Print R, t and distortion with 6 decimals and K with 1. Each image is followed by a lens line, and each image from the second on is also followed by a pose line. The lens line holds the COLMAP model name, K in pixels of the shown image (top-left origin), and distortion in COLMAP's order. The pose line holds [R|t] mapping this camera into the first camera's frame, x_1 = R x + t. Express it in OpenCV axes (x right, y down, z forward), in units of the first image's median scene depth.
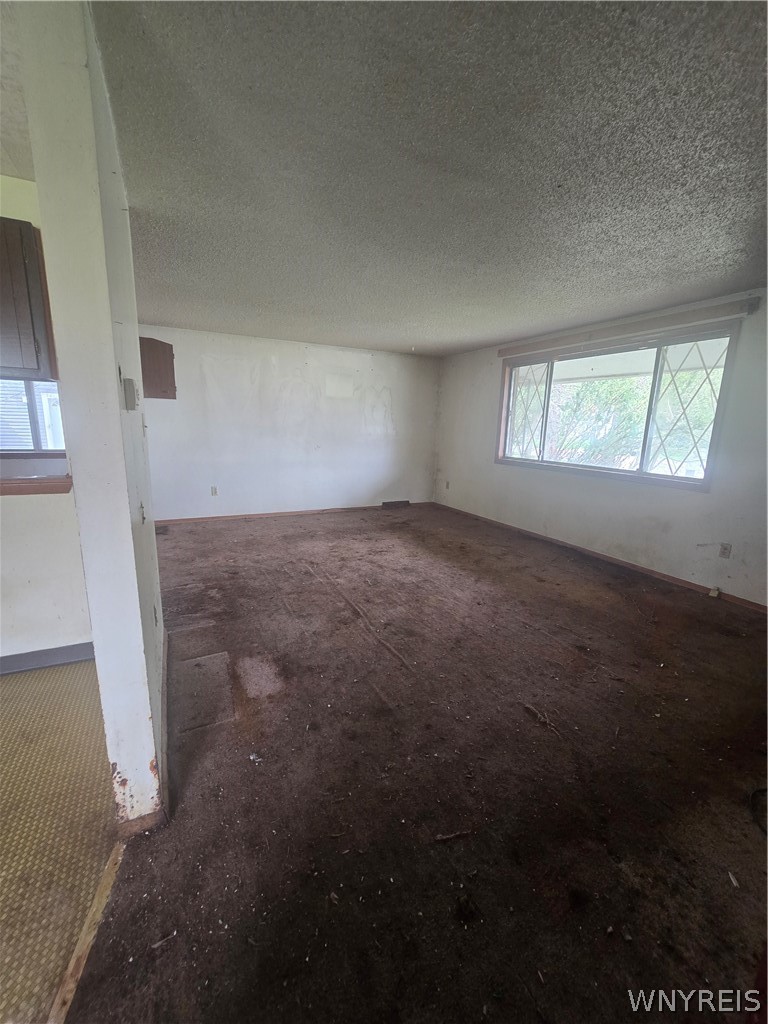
lens RADIAL K [[421.0, 0, 392.8], [0, 421.0, 516.6], [0, 0, 1]] dist [-0.002446, -0.000536]
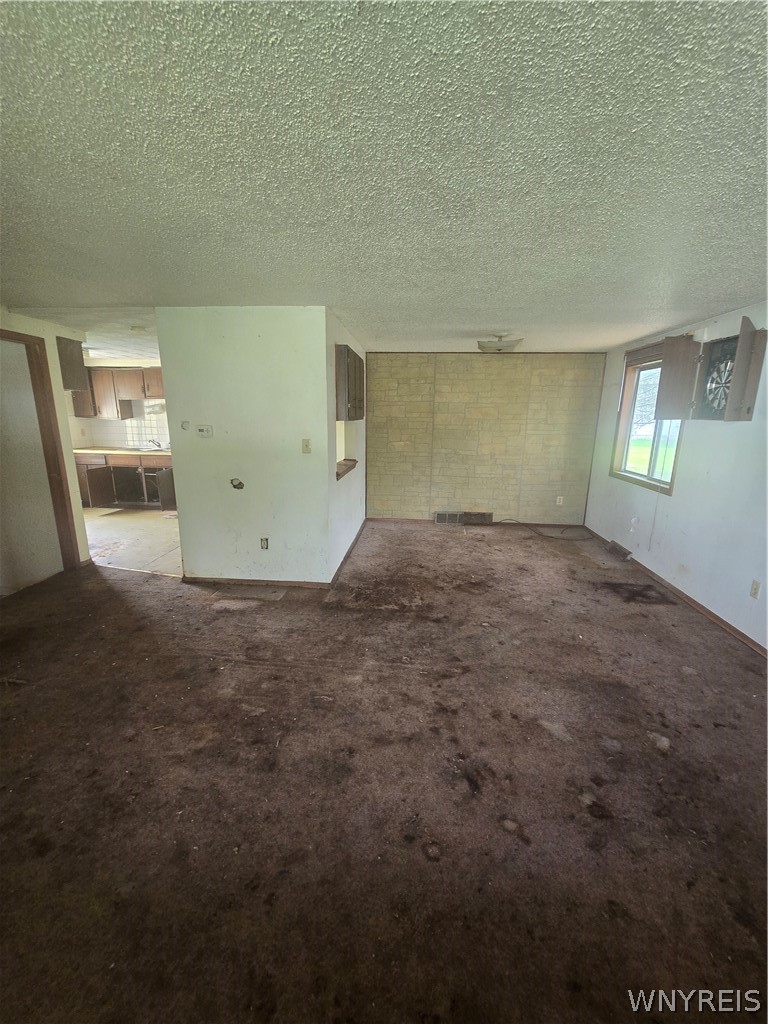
lens RADIAL K [[421.0, 0, 384.5], [0, 421.0, 511.0], [0, 0, 1]] dist [-0.002446, -0.000536]
pose [[-0.532006, 0.157062, -0.832047, 0.386394], [-0.210177, 0.927399, 0.309447, -0.332339], [0.820241, 0.339504, -0.460370, 1.241689]]
